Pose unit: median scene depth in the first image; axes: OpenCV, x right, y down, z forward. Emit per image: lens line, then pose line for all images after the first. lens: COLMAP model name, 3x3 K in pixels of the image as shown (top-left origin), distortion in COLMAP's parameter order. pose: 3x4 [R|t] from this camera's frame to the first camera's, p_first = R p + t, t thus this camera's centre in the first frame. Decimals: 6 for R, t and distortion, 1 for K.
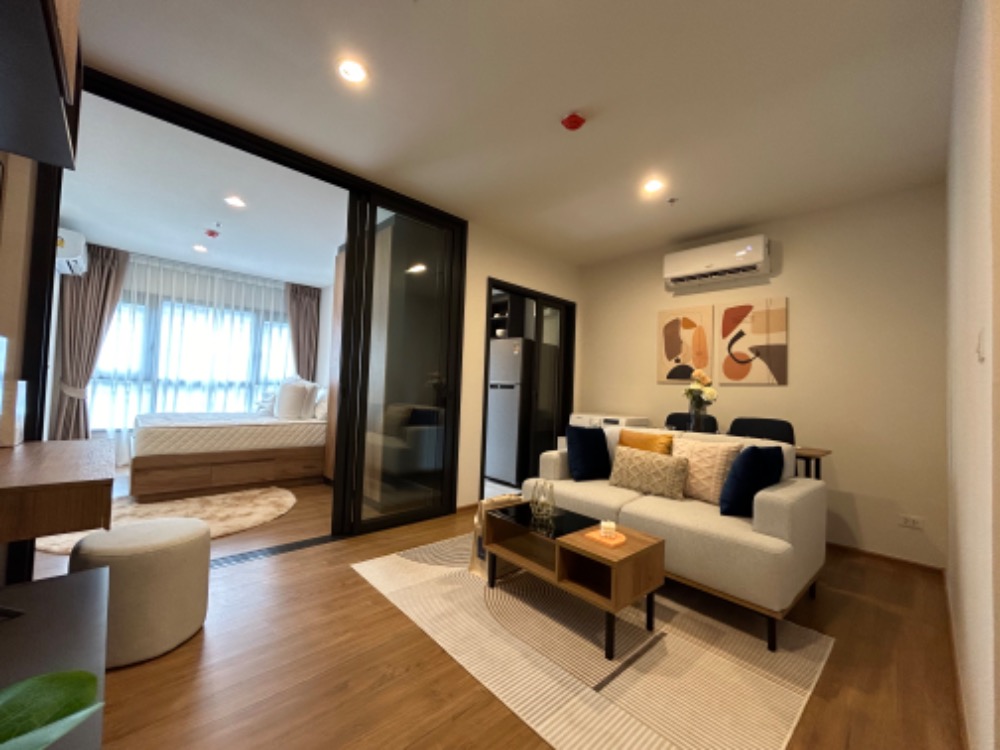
lens RADIAL K [[403.9, 0, 499.1], [0, 403.9, 377.8], [0, 0, 1]] dist [0.000757, -0.000486]
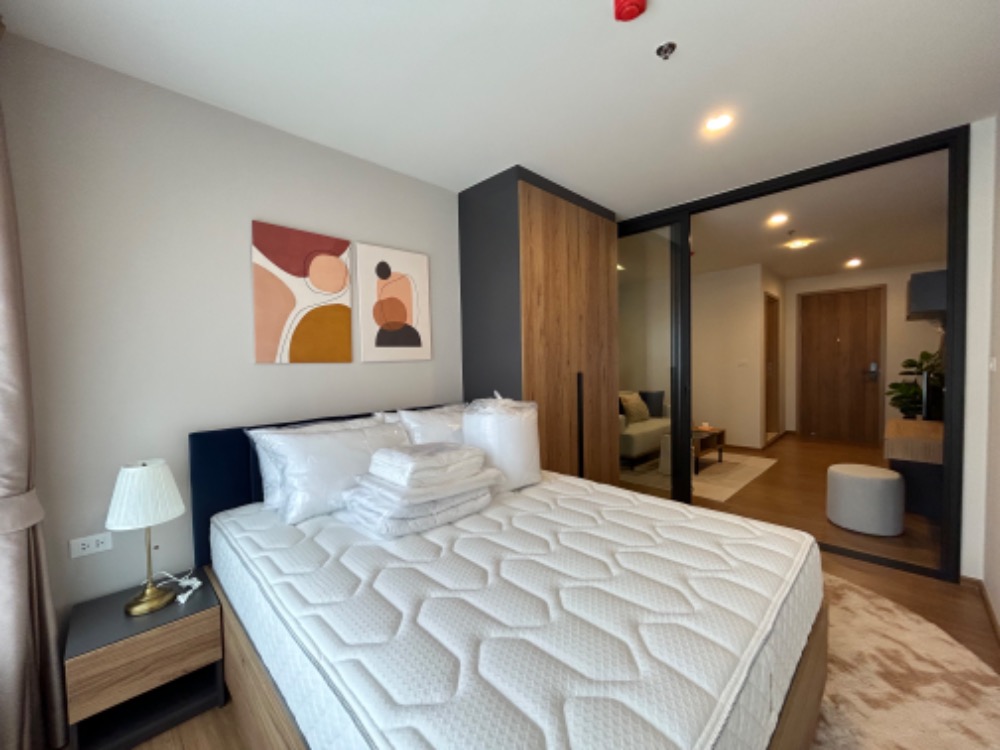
lens RADIAL K [[403.9, 0, 493.5], [0, 403.9, 375.3], [0, 0, 1]] dist [0.000757, -0.000486]
pose [[-0.025931, -0.070369, 0.997184, -1.243365], [-0.009371, 0.997493, 0.070147, -0.073668], [-0.999620, -0.007526, -0.026525, 1.298820]]
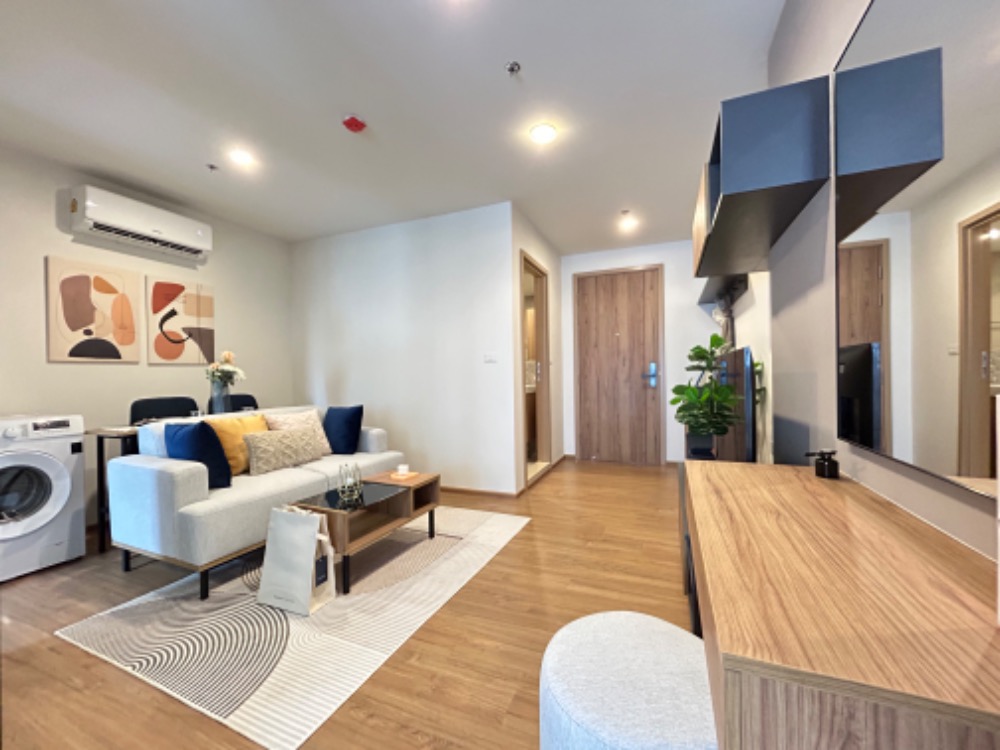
lens RADIAL K [[403.9, 0, 499.4], [0, 403.9, 376.9], [0, 0, 1]] dist [0.000757, -0.000486]
pose [[-0.403746, -0.034449, 0.914222, -0.603371], [-0.025758, 0.999323, 0.026280, 0.000550], [-0.914509, -0.012938, -0.404360, 0.660738]]
